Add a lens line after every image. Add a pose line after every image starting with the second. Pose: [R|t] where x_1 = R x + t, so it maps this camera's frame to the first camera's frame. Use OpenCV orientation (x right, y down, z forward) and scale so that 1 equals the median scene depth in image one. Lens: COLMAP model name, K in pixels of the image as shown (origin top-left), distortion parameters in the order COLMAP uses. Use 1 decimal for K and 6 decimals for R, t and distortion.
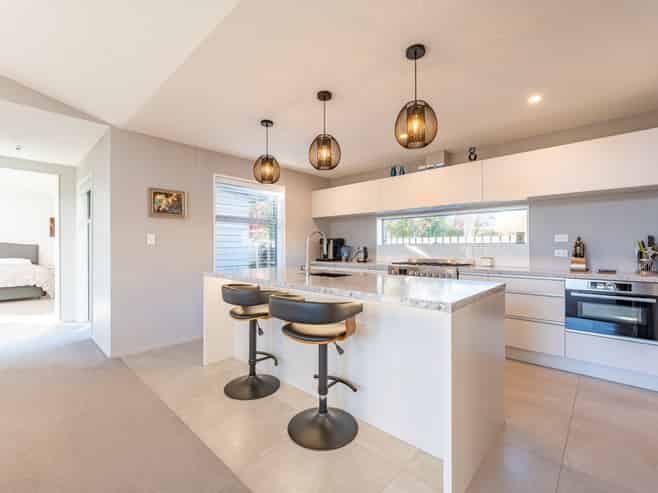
lens RADIAL K [[297.1, 0, 329.0], [0, 297.1, 246.5], [0, 0, 1]] dist [0.002322, 0.000254]
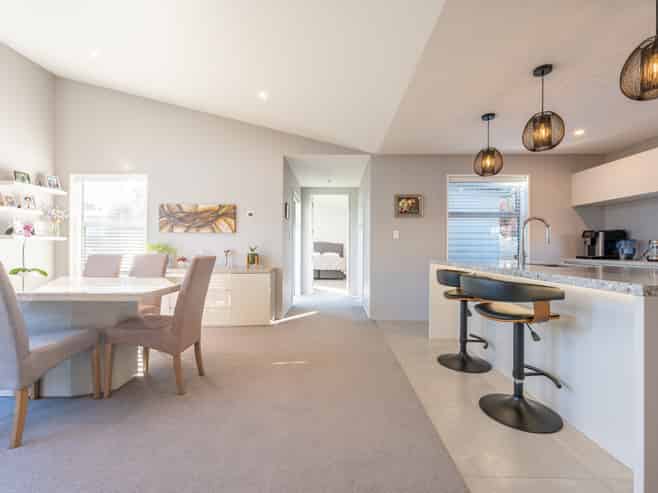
lens RADIAL K [[297.1, 0, 329.0], [0, 297.1, 246.5], [0, 0, 1]] dist [0.002322, 0.000254]
pose [[0.669850, 0.001041, -0.742496, 0.183932], [-0.005786, 0.999976, -0.003818, 0.038392], [0.742474, 0.006854, 0.669840, -0.087966]]
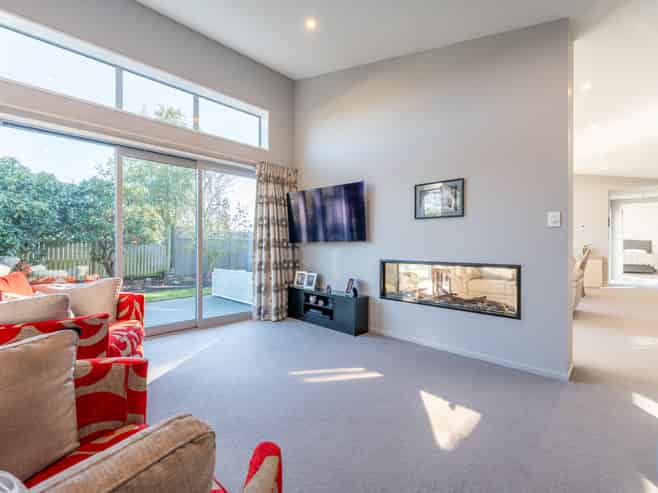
lens RADIAL K [[297.1, 0, 329.0], [0, 297.1, 246.5], [0, 0, 1]] dist [0.002322, 0.000254]
pose [[-0.017359, 0.012041, -0.999777, 1.306135], [0.010434, 0.999875, 0.011861, -0.021516], [0.999795, -0.010226, -0.017482, -1.402984]]
